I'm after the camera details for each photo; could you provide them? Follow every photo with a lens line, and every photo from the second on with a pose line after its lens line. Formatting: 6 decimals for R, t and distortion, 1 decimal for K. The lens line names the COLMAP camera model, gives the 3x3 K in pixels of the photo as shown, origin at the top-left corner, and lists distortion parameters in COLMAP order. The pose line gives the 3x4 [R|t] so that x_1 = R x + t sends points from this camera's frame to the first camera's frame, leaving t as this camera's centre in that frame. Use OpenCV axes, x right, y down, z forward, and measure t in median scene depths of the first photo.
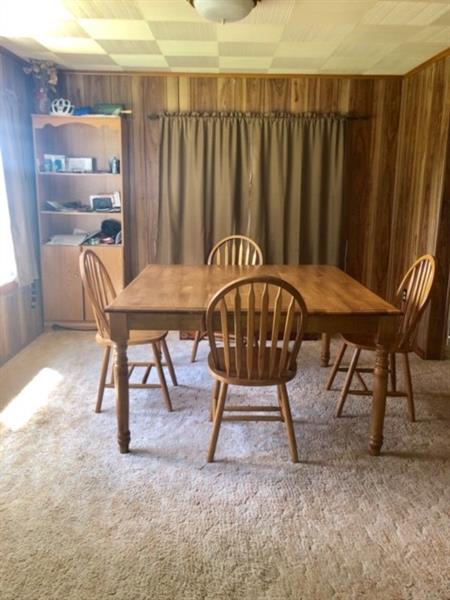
lens RADIAL K [[507.7, 0, 222.5], [0, 507.7, 297.4], [0, 0, 1]] dist [0.030373, -0.002767]
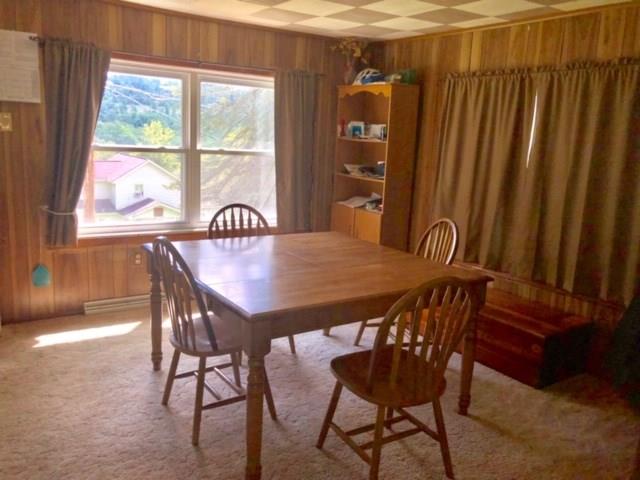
lens RADIAL K [[541.6, 0, 314.1], [0, 541.6, 238.4], [0, 0, 1]] dist [0.030373, -0.002767]
pose [[0.550125, 0.176263, -0.816268, 0.575649], [-0.231205, 0.971408, 0.053943, -0.081971], [0.802438, 0.159050, 0.575149, 0.311218]]
